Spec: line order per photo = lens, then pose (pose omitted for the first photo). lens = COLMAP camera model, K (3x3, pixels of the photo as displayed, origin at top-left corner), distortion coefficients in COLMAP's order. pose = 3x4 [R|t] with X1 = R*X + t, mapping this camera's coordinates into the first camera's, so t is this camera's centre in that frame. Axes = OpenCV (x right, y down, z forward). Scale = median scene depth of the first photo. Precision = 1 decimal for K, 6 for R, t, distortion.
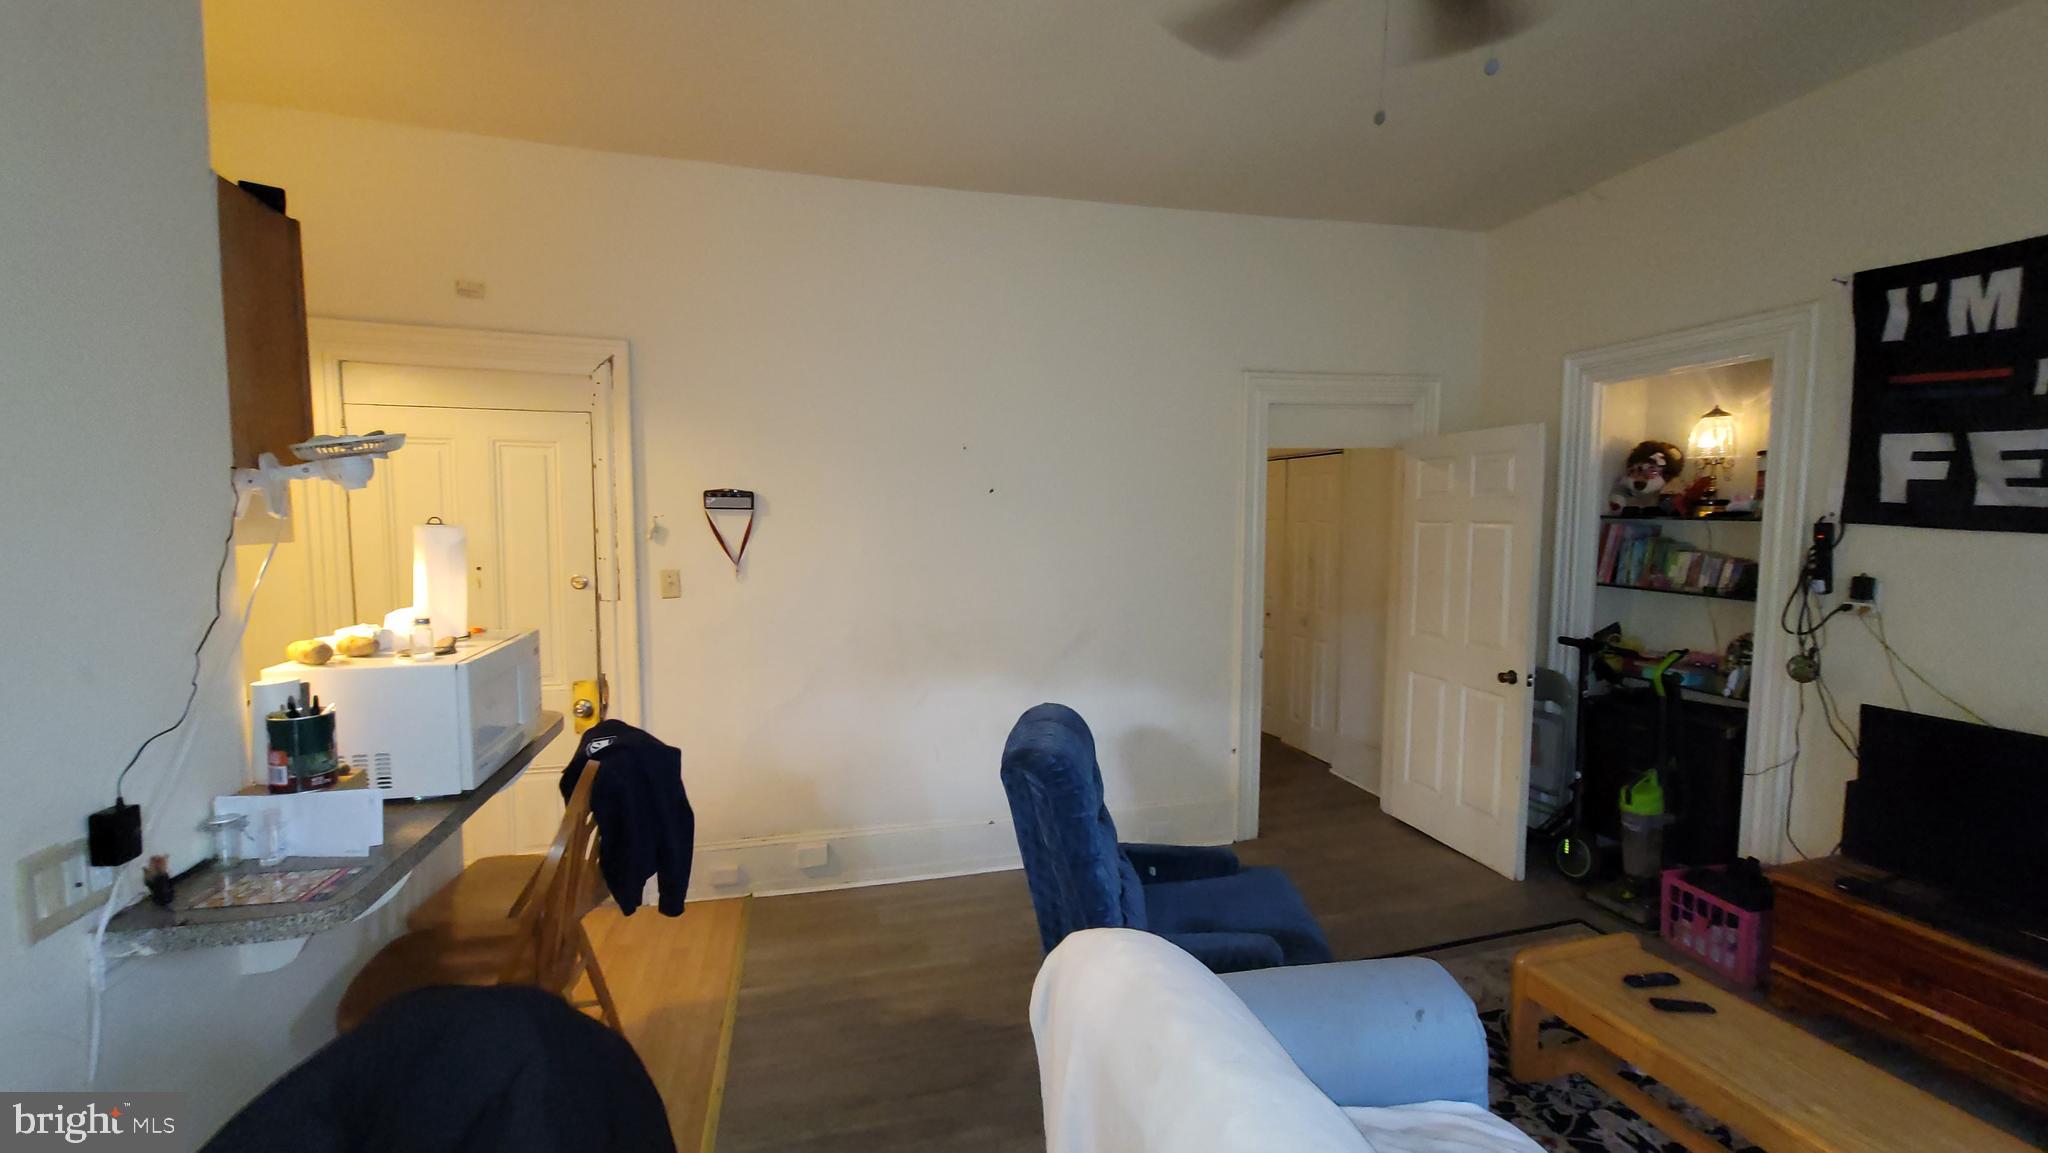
lens RADIAL K [[827.7, 0, 1023.8], [0, 827.7, 577.8], [0, 0, 1]] dist [-0.005428, 0.002022]
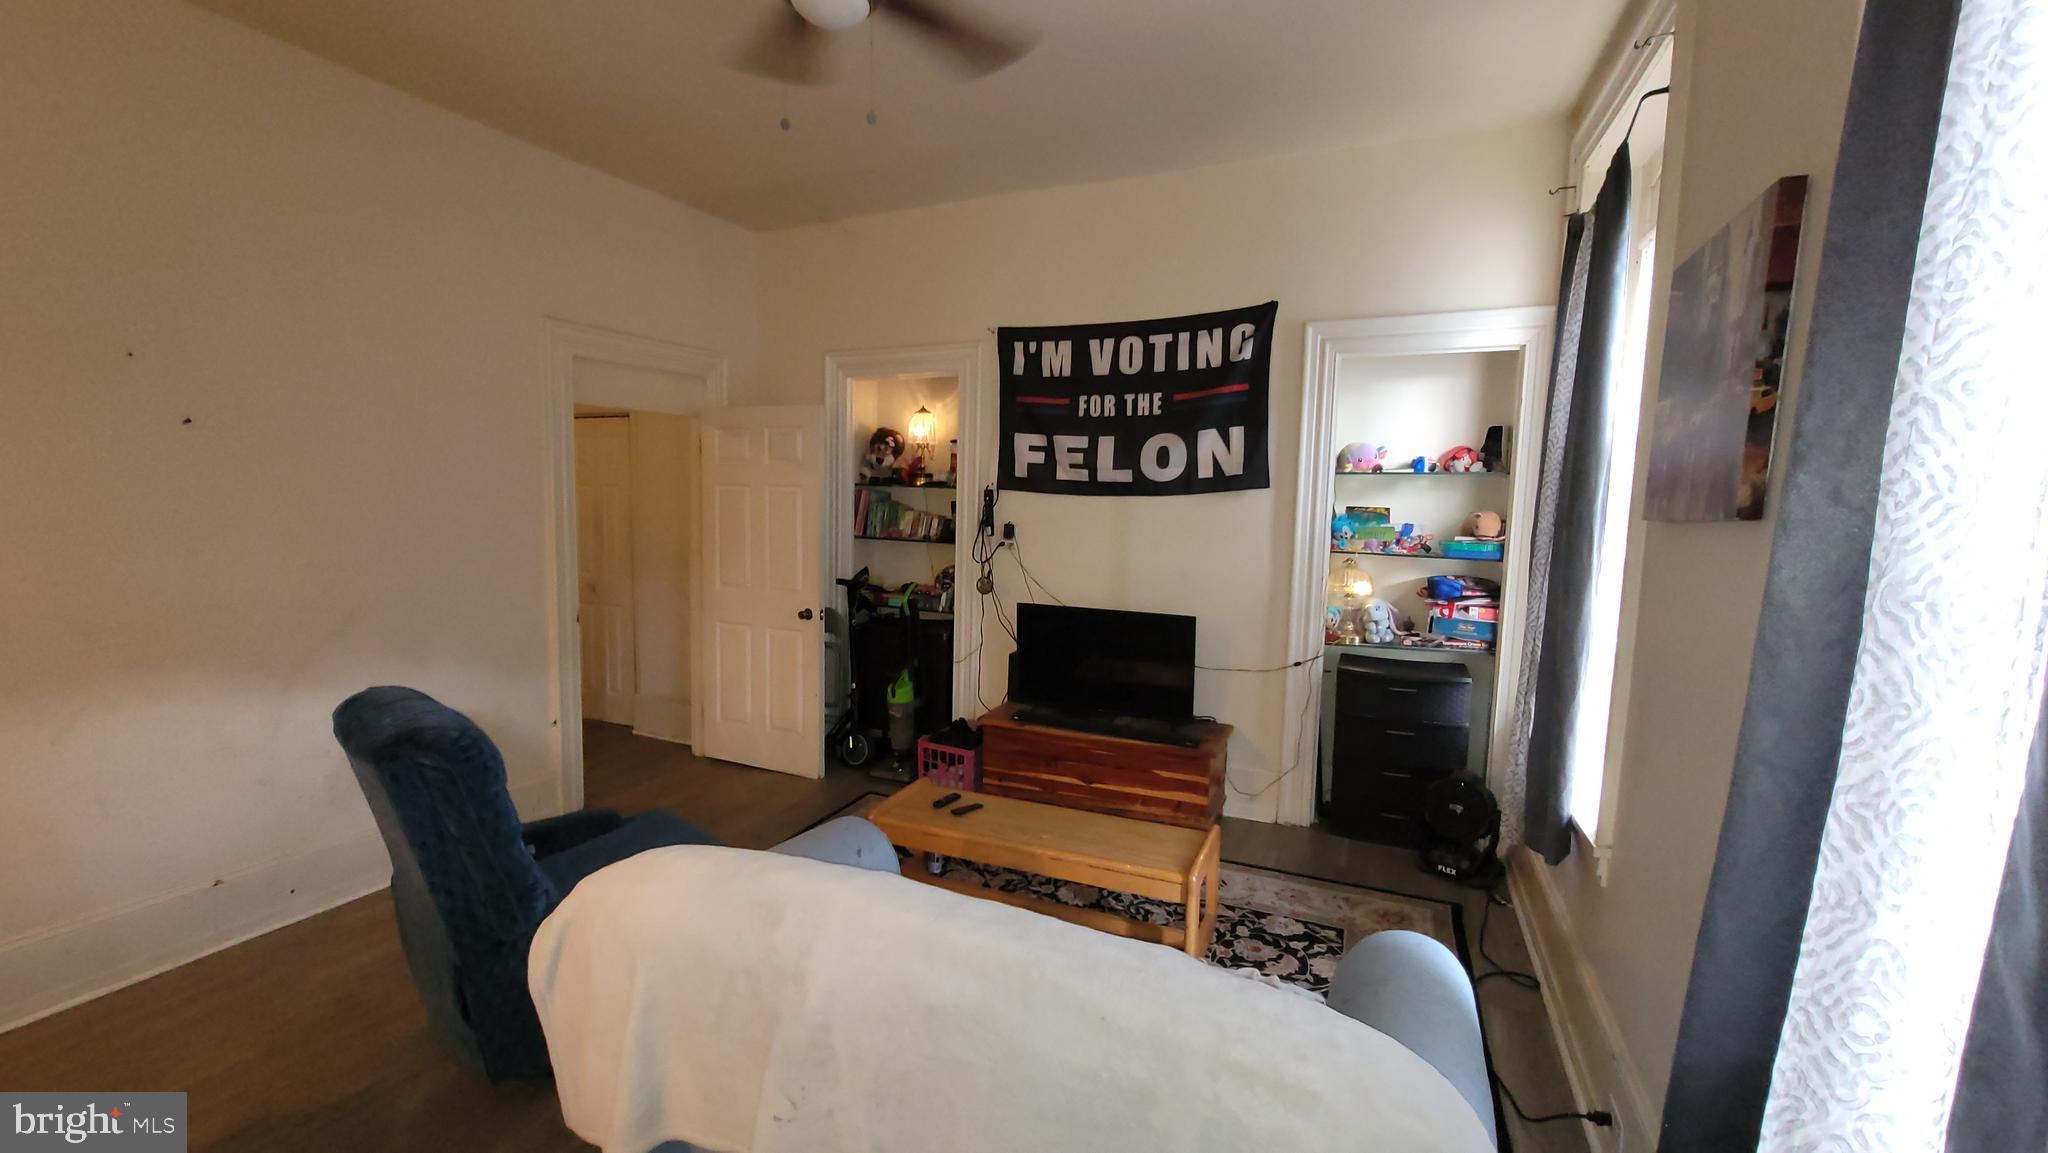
lens RADIAL K [[827.7, 0, 1013.5], [0, 827.7, 583.2], [0, 0, 1]] dist [-0.005428, 0.002022]
pose [[0.629183, -0.062390, 0.774749, -0.182103], [0.036840, 0.998047, 0.050455, 0.028513], [-0.776384, -0.003204, 0.630252, 0.000829]]
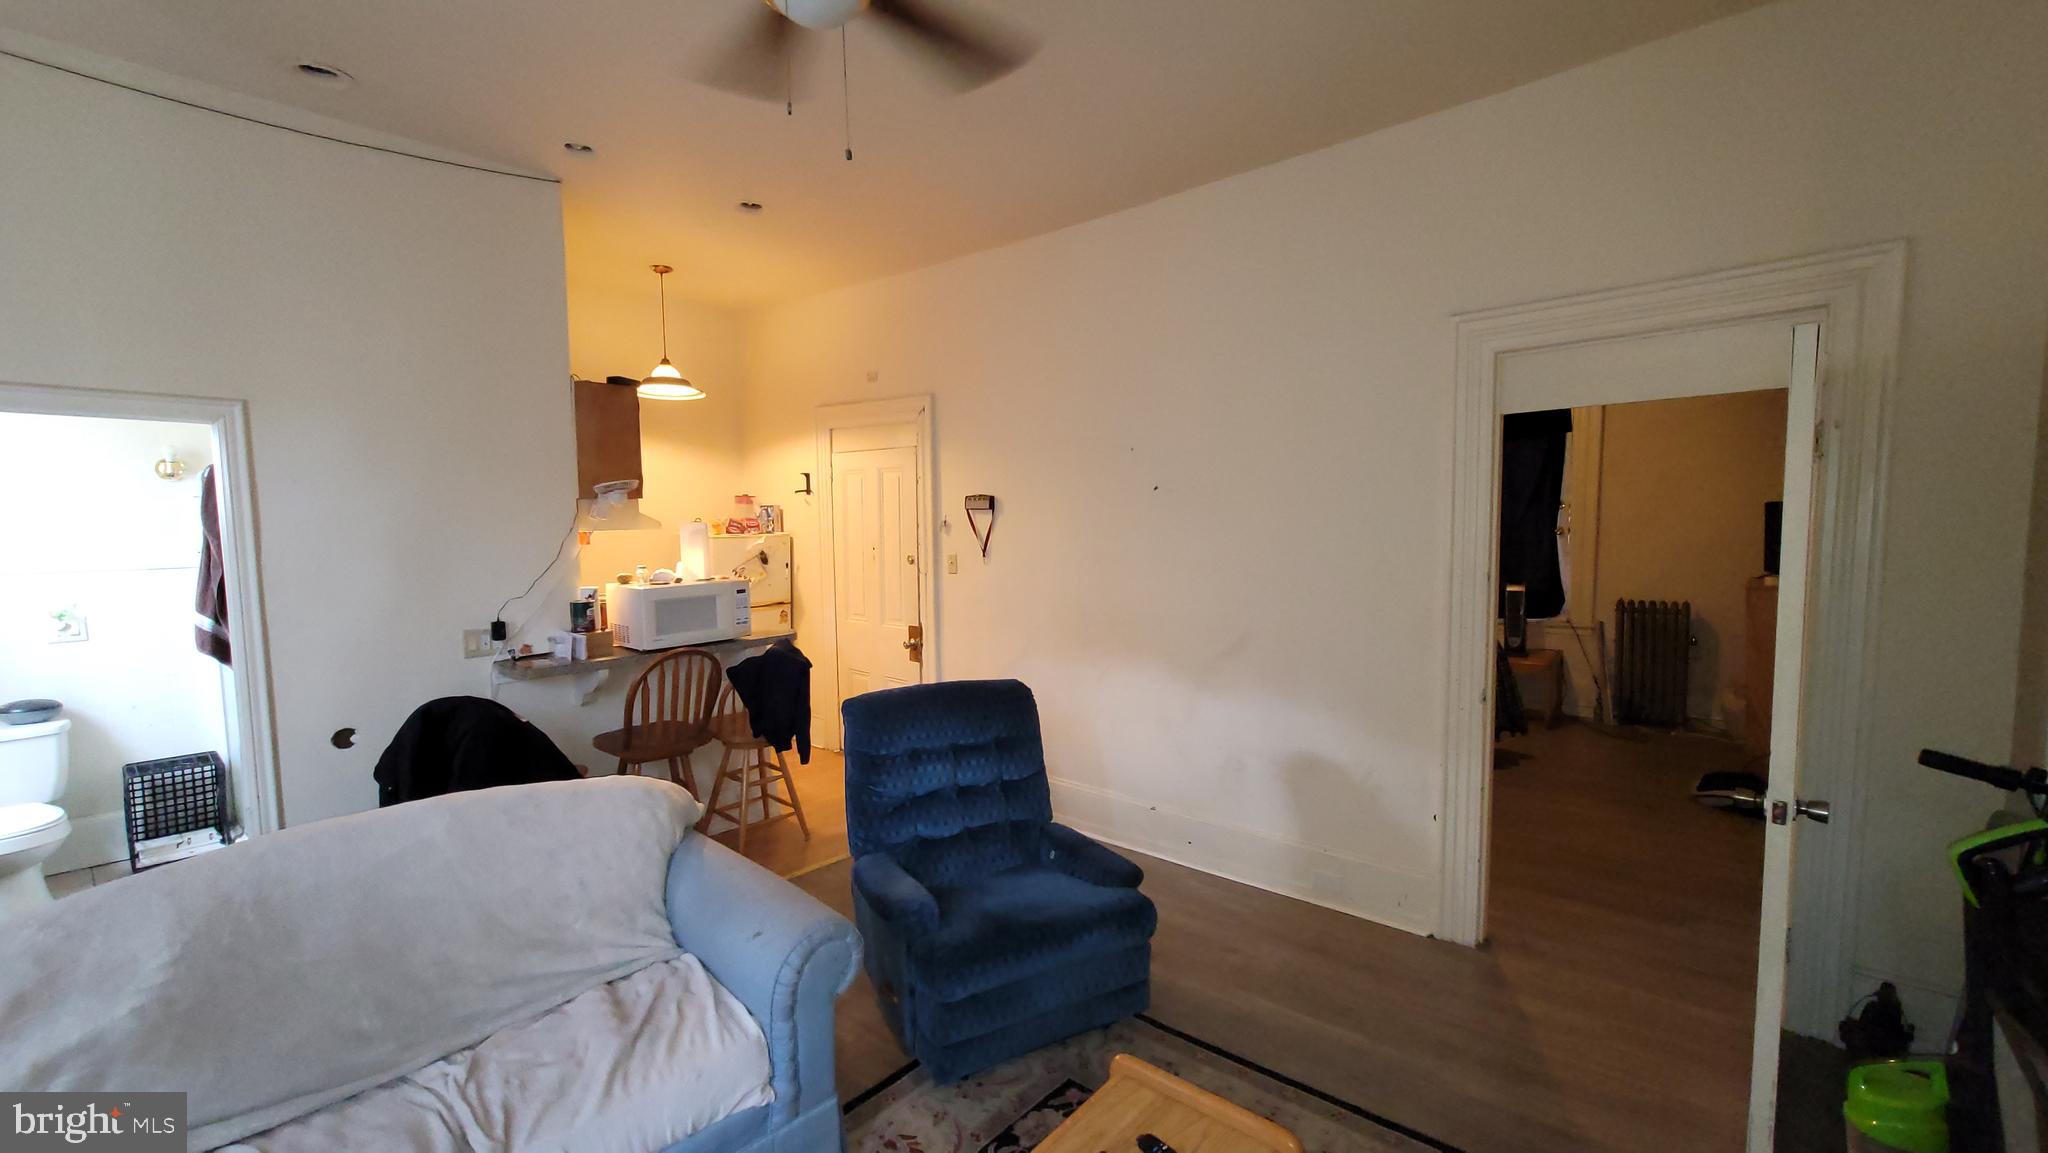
lens RADIAL K [[827.7, 0, 1022.9], [0, 827.7, 582.4], [0, 0, 1]] dist [-0.005428, 0.002022]
pose [[0.565222, 0.059145, -0.822816, 0.858975], [-0.051681, 0.998006, 0.036237, -0.019641], [0.823319, 0.022042, 0.567151, 0.329964]]
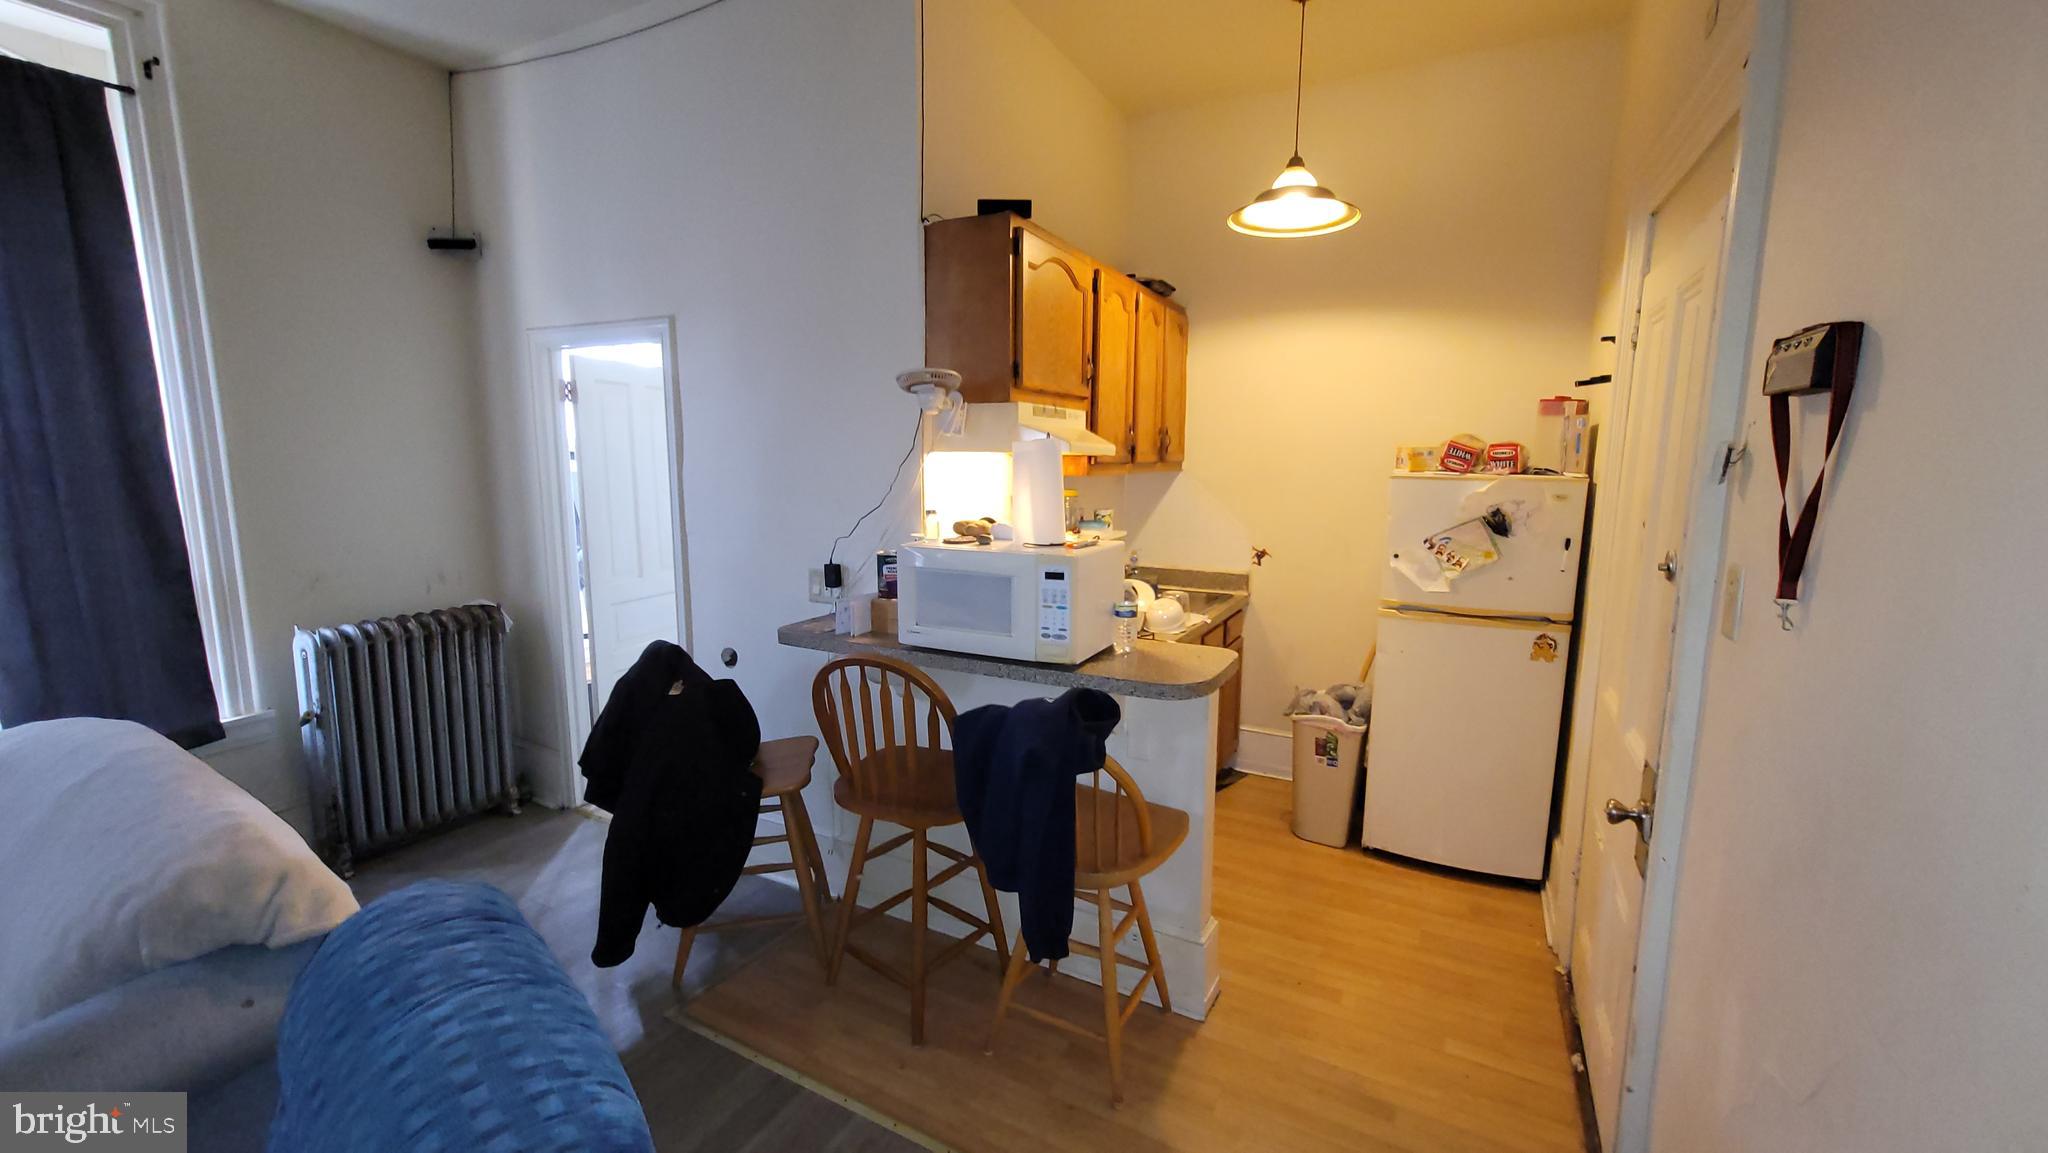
lens RADIAL K [[827.7, 0, 1027.6], [0, 827.7, 574.8], [0, 0, 1]] dist [-0.005428, 0.002022]
pose [[-0.674201, 0.099460, -0.731820, 0.073604], [-0.066248, 0.978752, 0.194053, -0.062430], [0.735570, 0.179312, -0.653287, 1.090206]]
